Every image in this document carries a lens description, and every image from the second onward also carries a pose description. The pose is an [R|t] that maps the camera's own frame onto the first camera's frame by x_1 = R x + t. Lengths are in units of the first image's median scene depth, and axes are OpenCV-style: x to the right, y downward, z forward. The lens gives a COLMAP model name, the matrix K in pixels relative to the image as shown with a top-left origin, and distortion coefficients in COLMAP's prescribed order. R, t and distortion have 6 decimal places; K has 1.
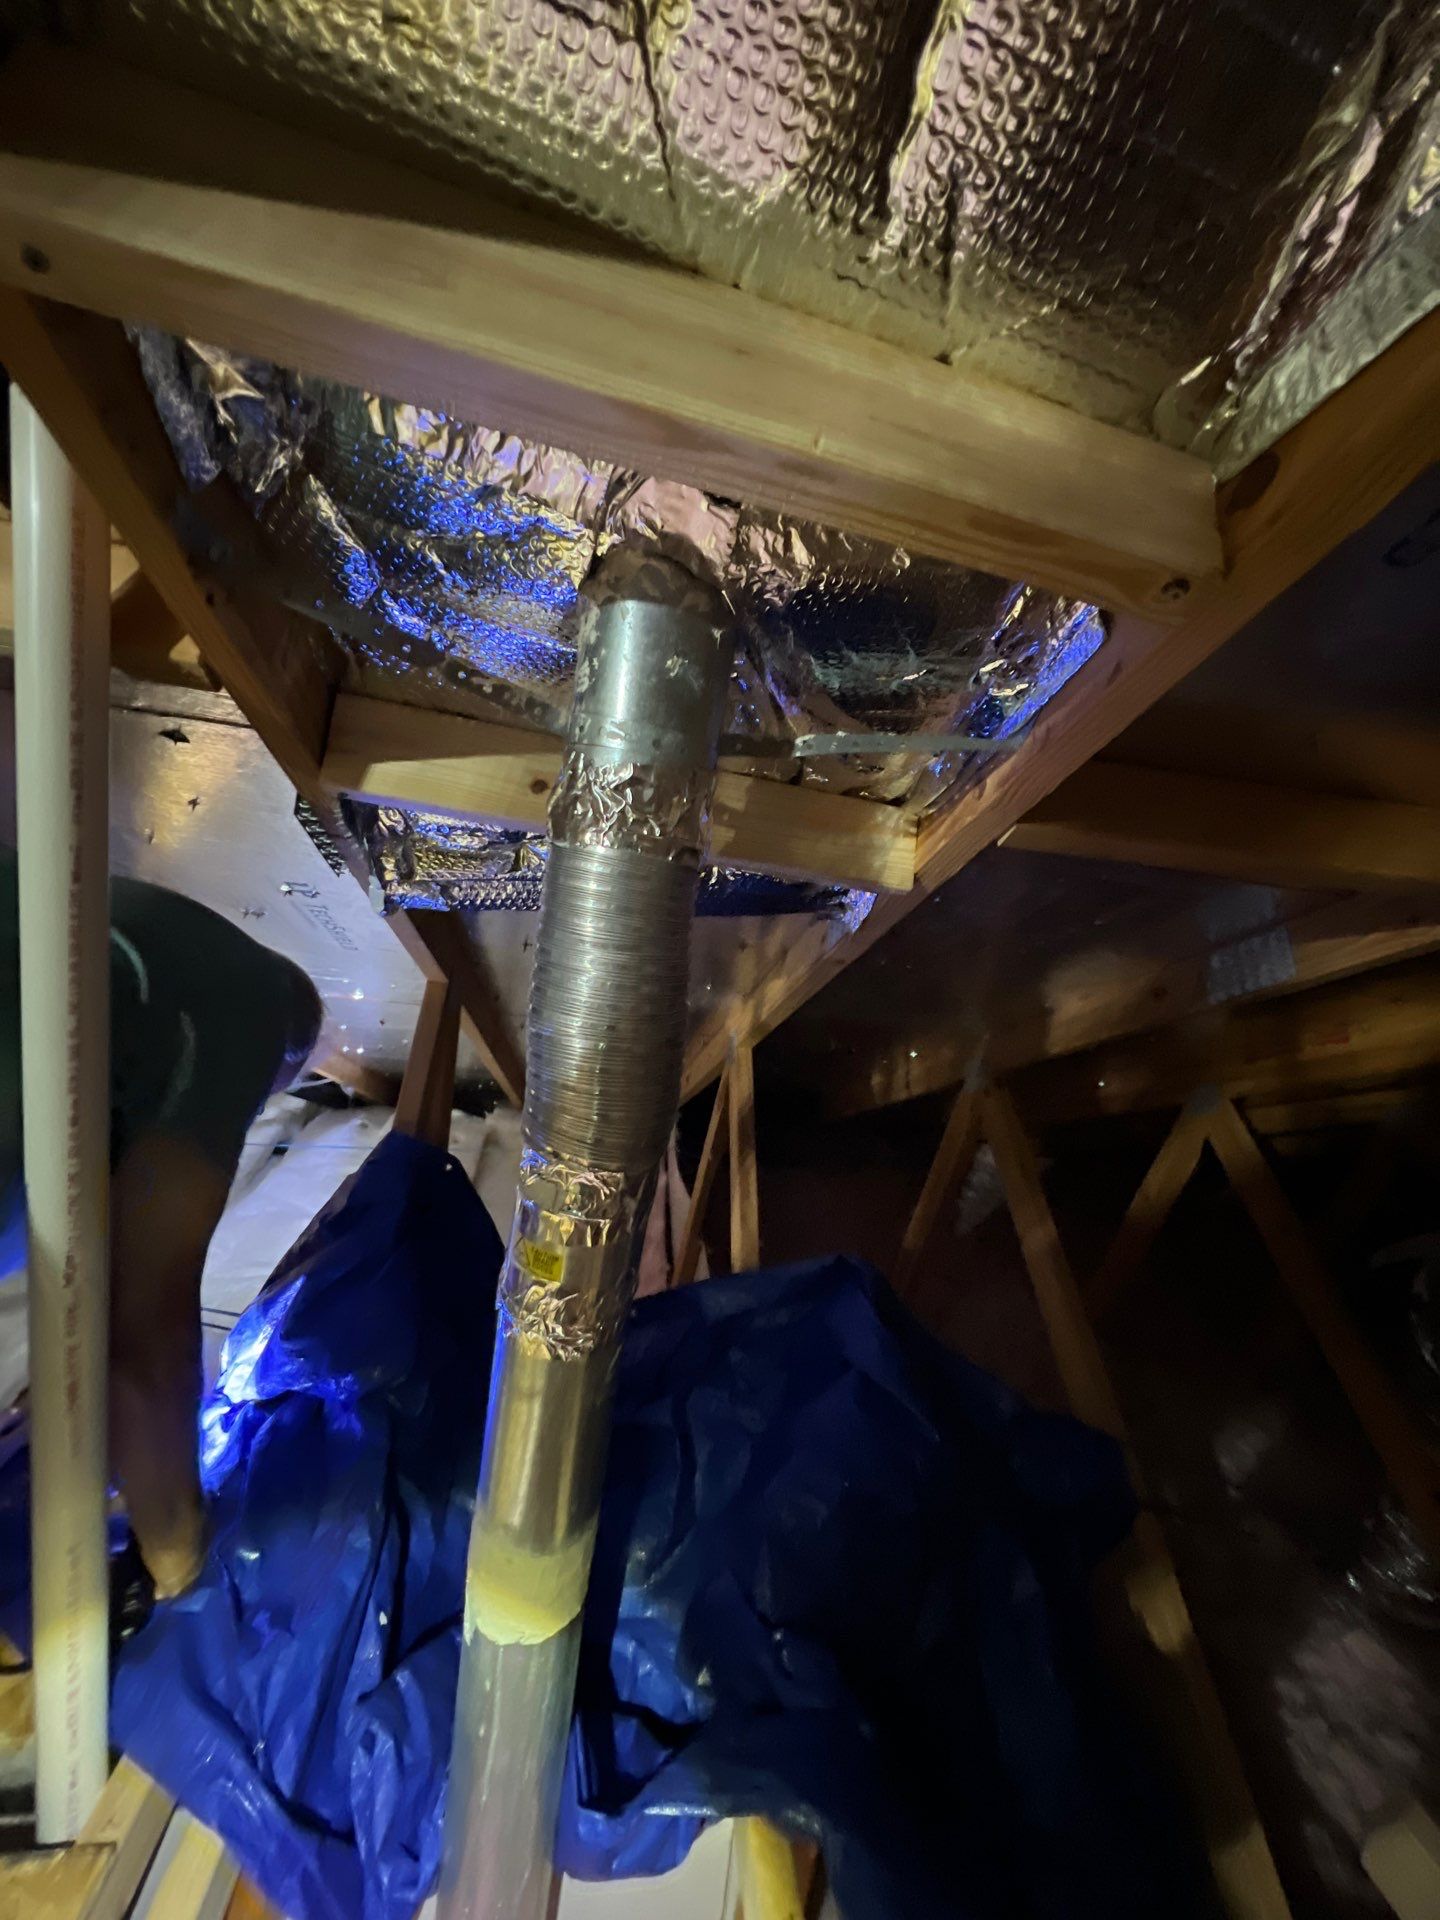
lens RADIAL K [[773.1, 0, 720.0], [0, 773.1, 959.7], [0, 0, 1]] dist [-0.003519, -0.000300]
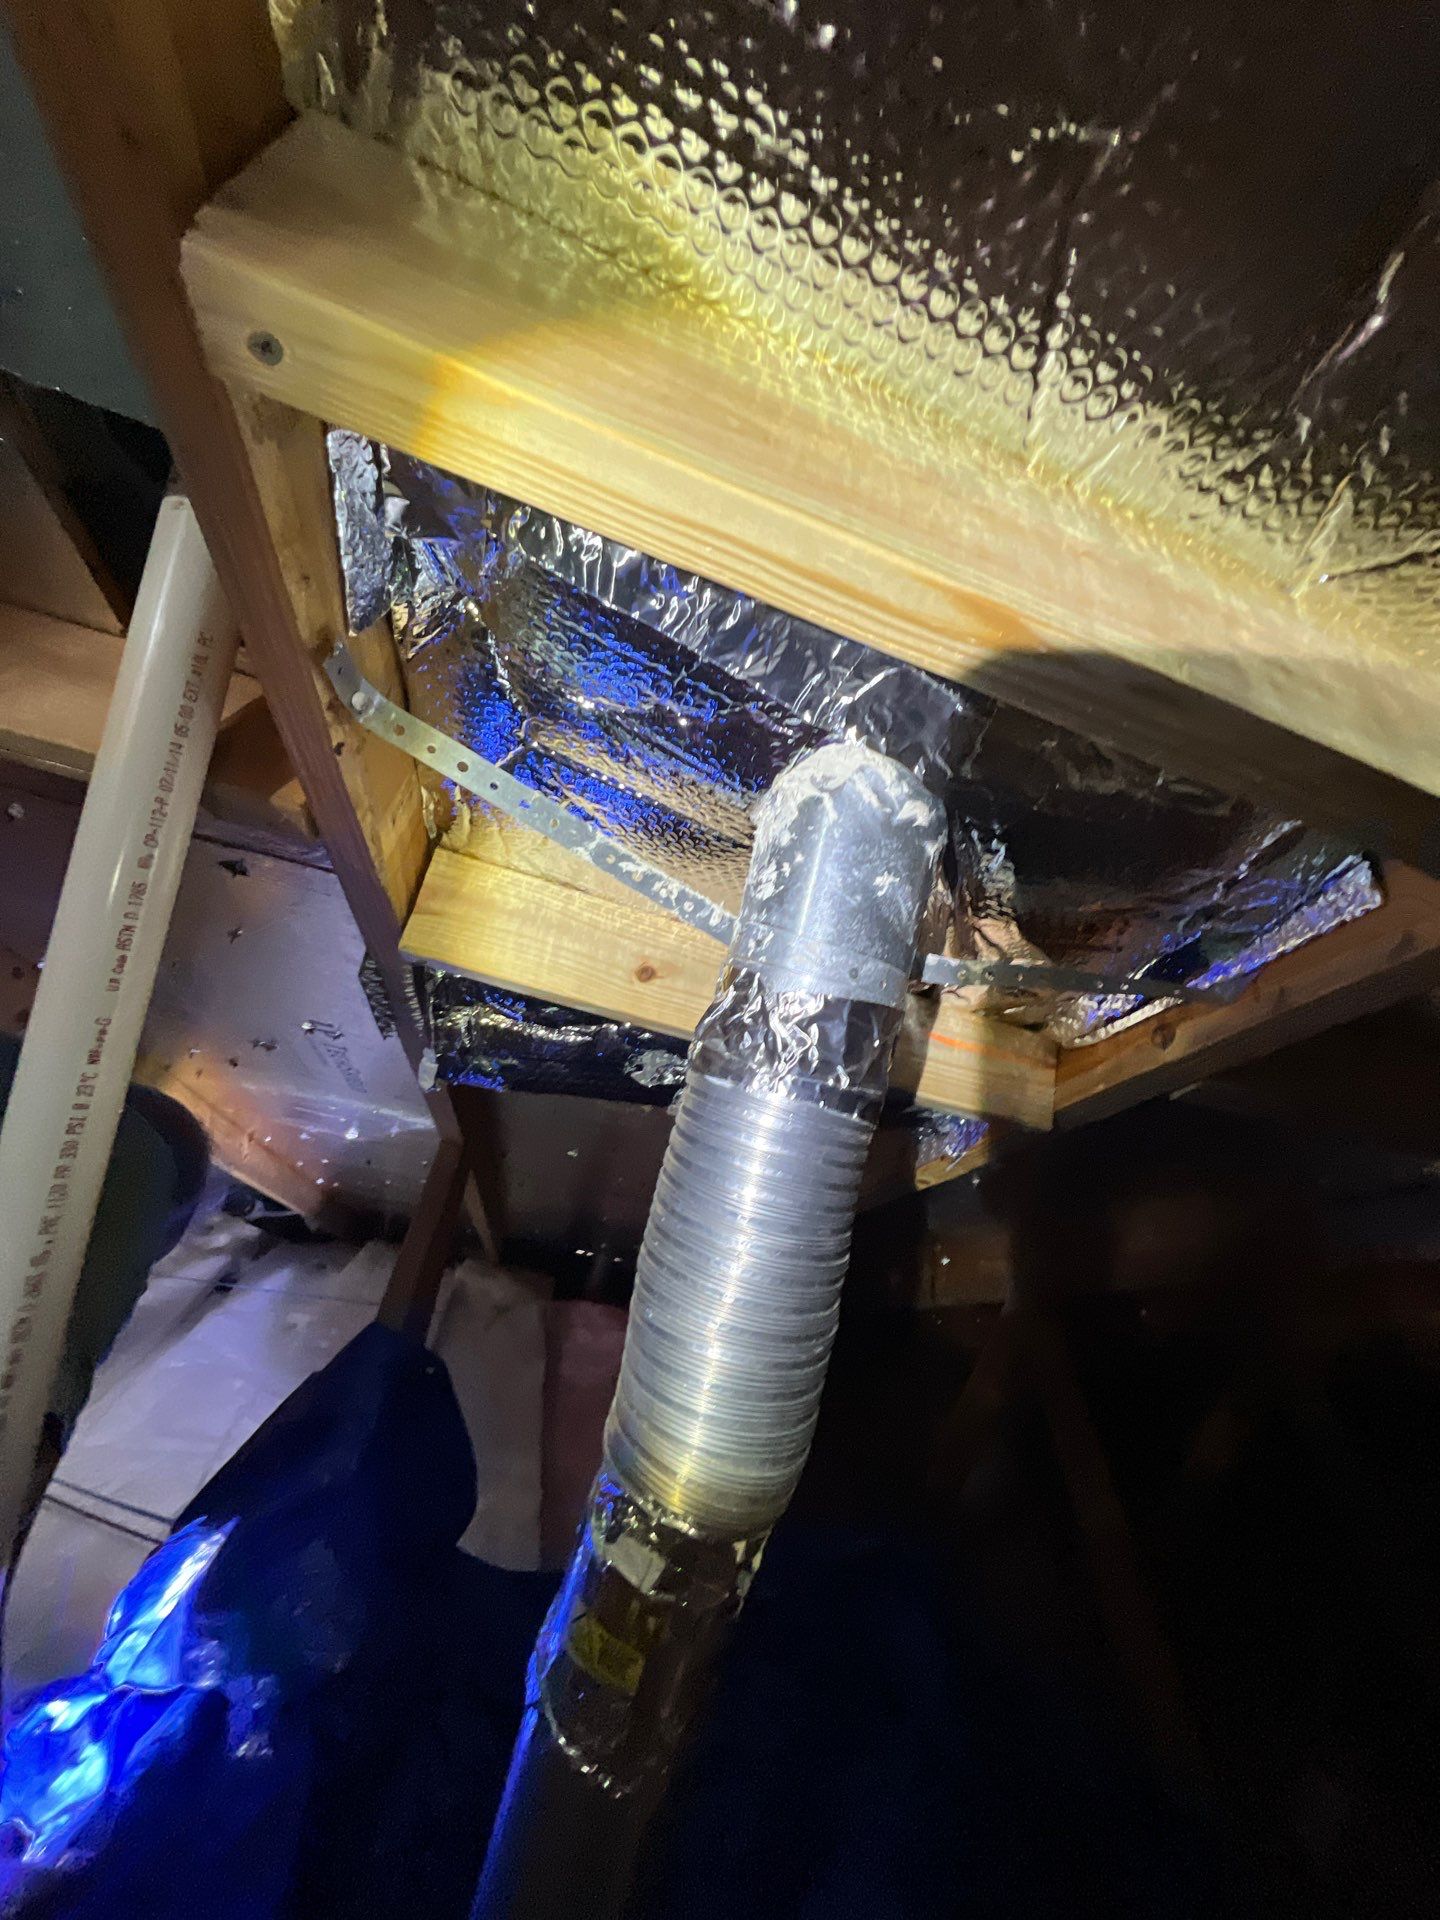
lens RADIAL K [[773.1, 0, 719.9], [0, 773.1, 960.6], [0, 0, 1]] dist [-0.003519, -0.000300]
pose [[0.994355, 0.106009, 0.004450, -0.219495], [-0.103481, 0.978201, -0.180041, -0.127774], [-0.023439, 0.178564, 0.983649, 0.198381]]
